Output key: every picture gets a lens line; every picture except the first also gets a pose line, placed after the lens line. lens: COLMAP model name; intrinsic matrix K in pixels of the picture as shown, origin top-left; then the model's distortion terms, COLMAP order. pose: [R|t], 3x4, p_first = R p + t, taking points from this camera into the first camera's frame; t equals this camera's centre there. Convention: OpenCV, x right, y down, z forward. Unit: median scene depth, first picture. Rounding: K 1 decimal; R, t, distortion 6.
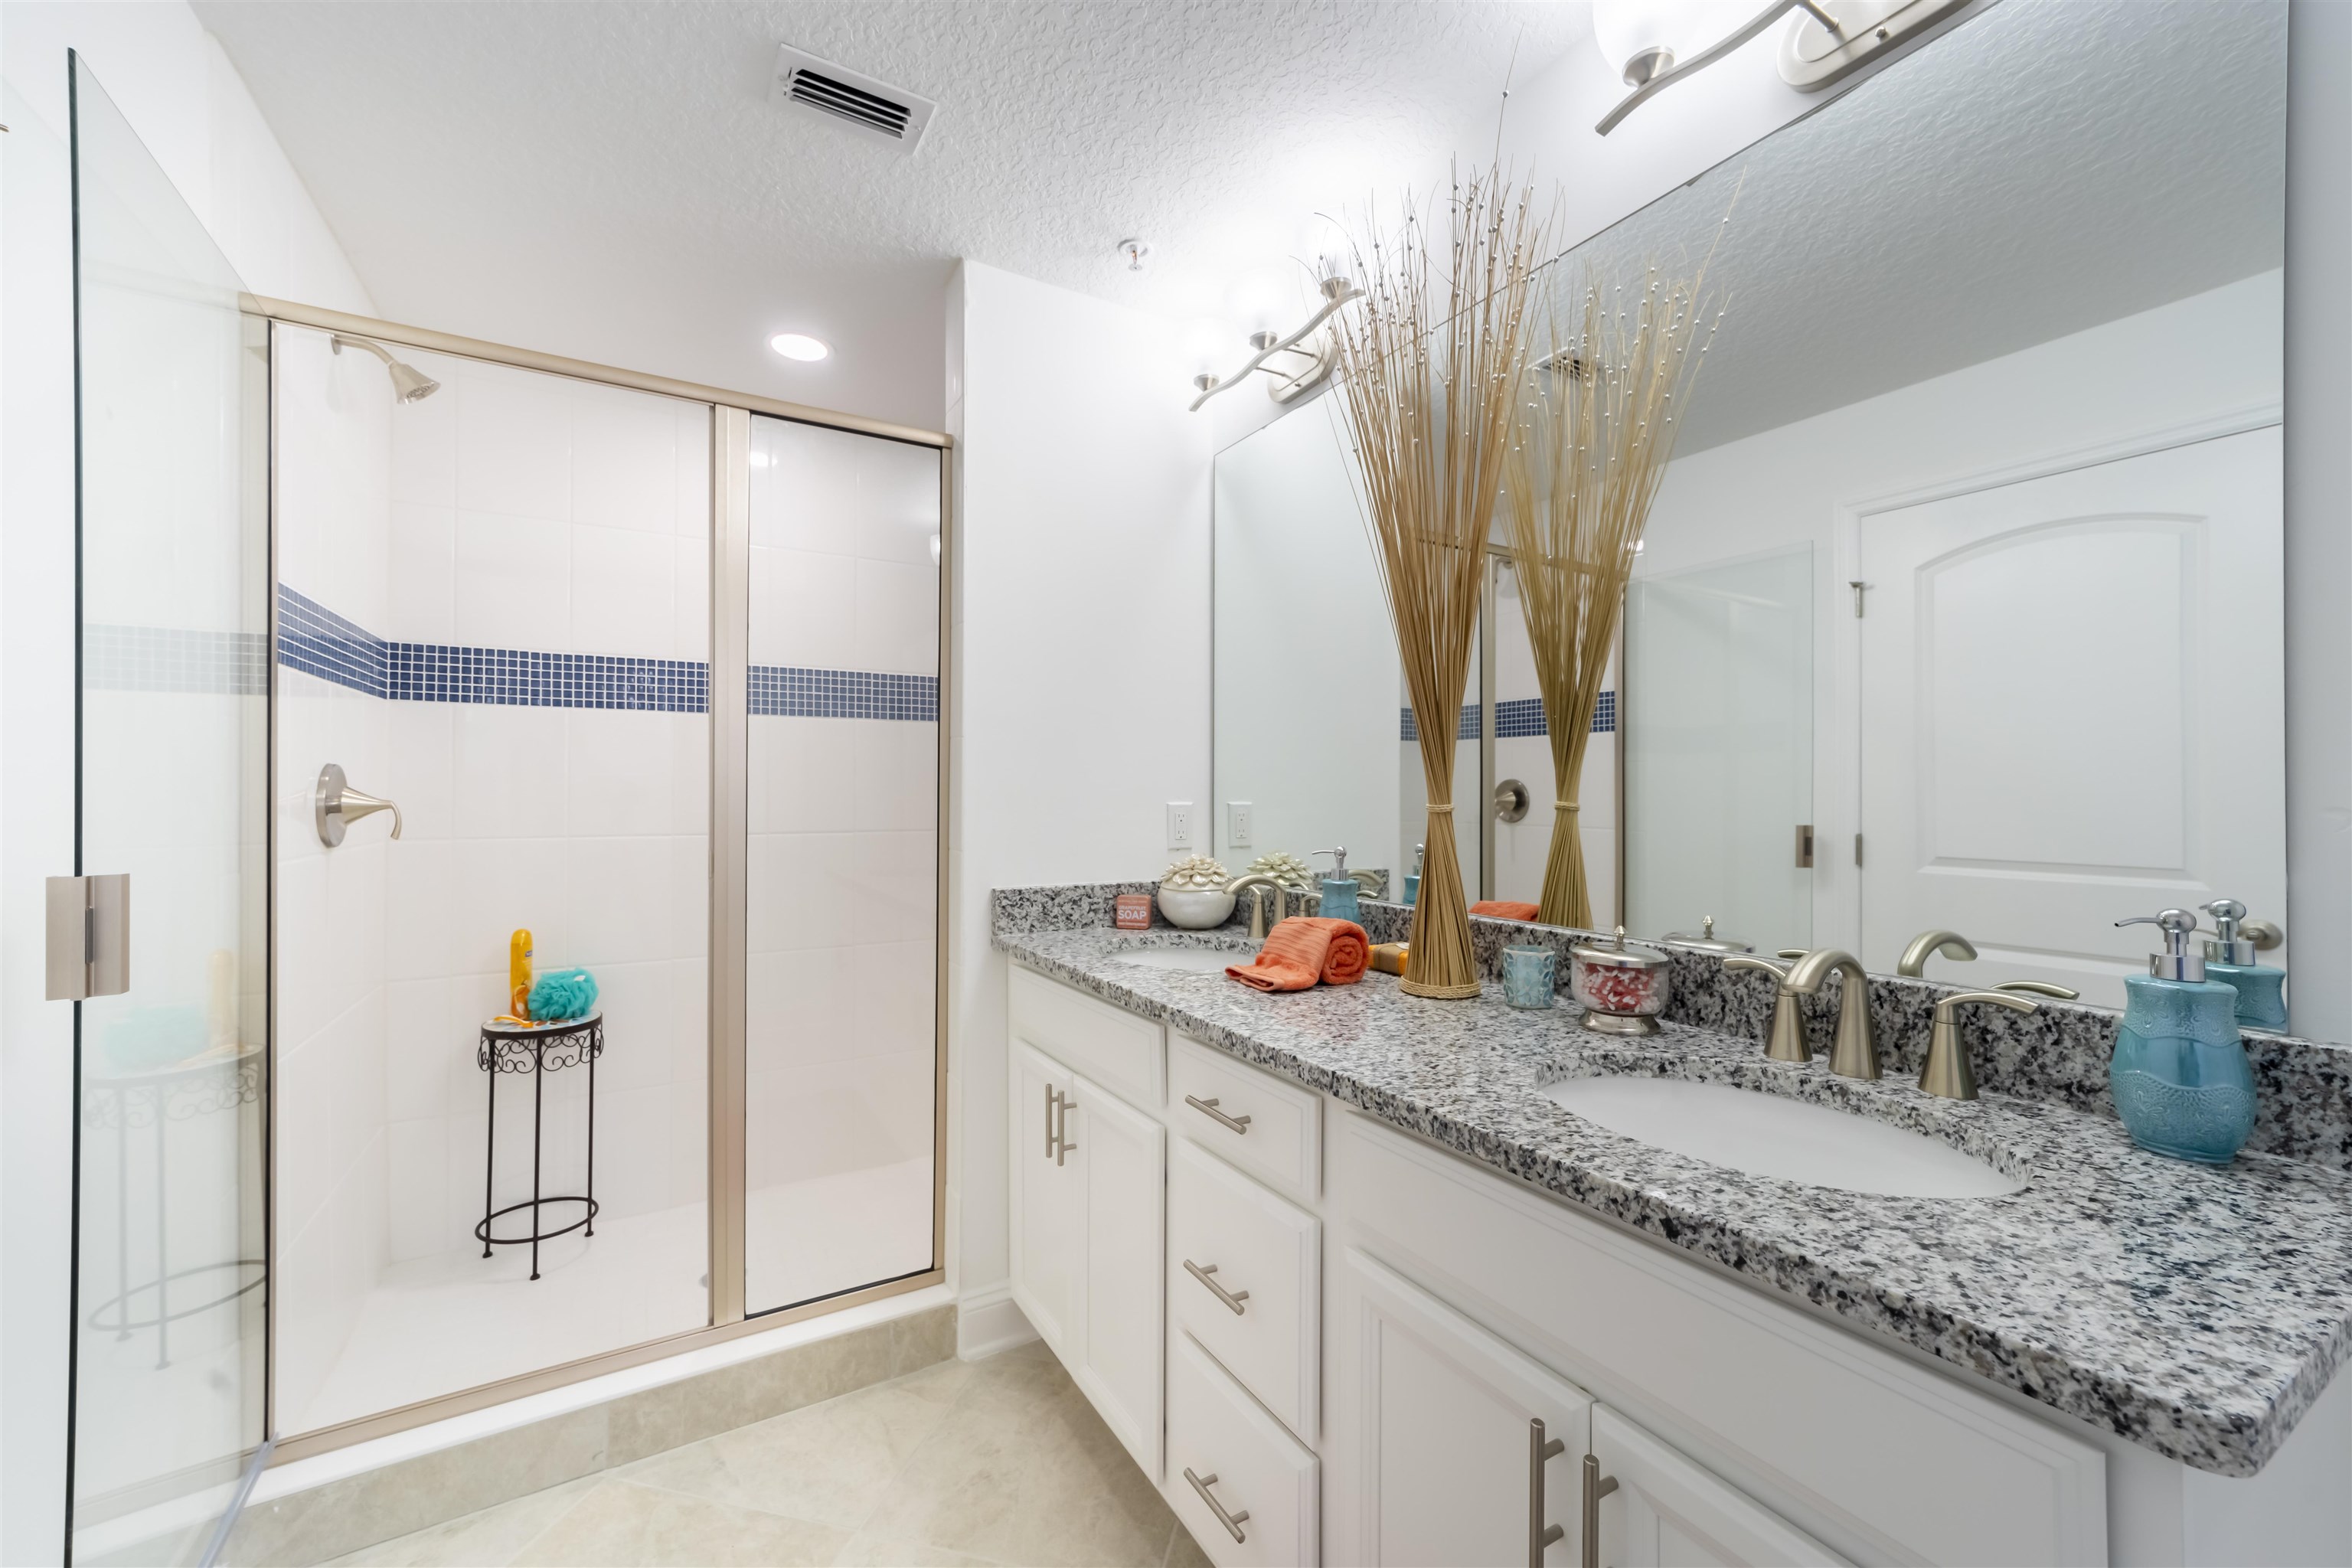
lens RADIAL K [[905.8, 0, 1182.2], [0, 905.8, 786.1], [0, 0, 1]] dist [0.001538, 0.001272]
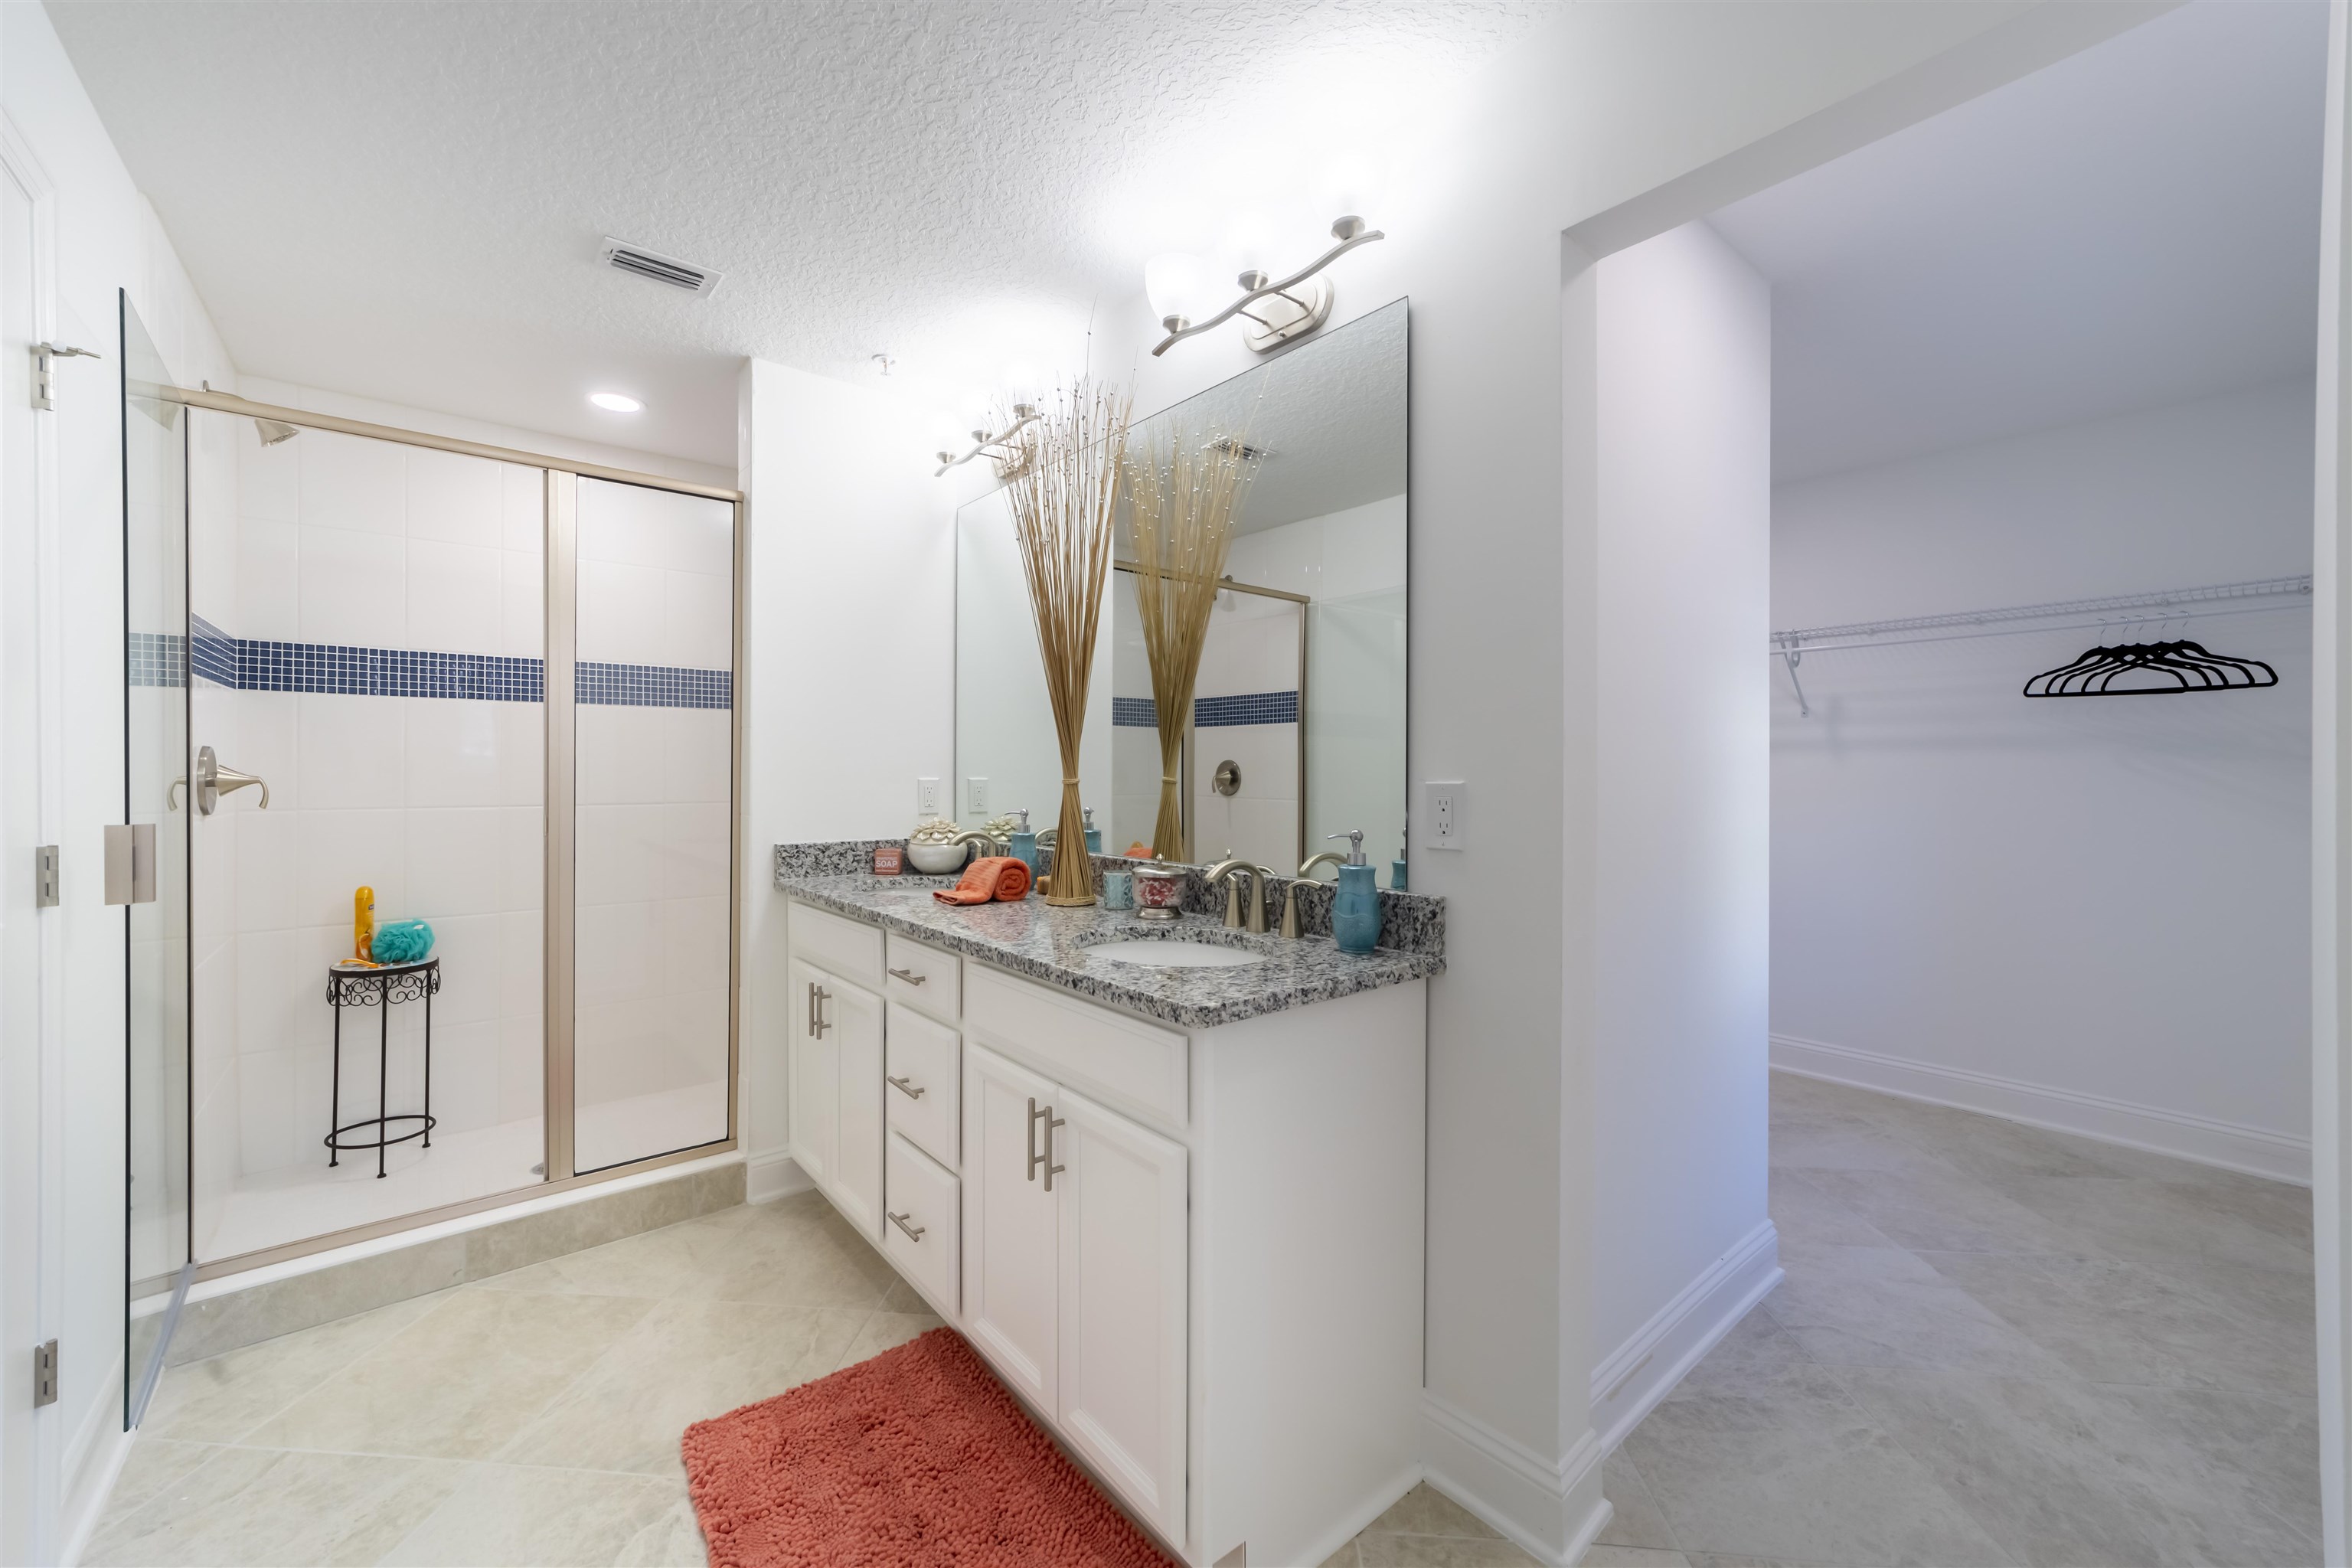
lens RADIAL K [[905.8, 0, 1128.8], [0, 905.8, 770.4], [0, 0, 1]] dist [0.001538, 0.001272]
pose [[0.992611, 0.001255, 0.121333, 0.159358], [-0.002244, 0.999965, 0.008010, -0.005061], [-0.121319, -0.008223, 0.992579, -0.410190]]
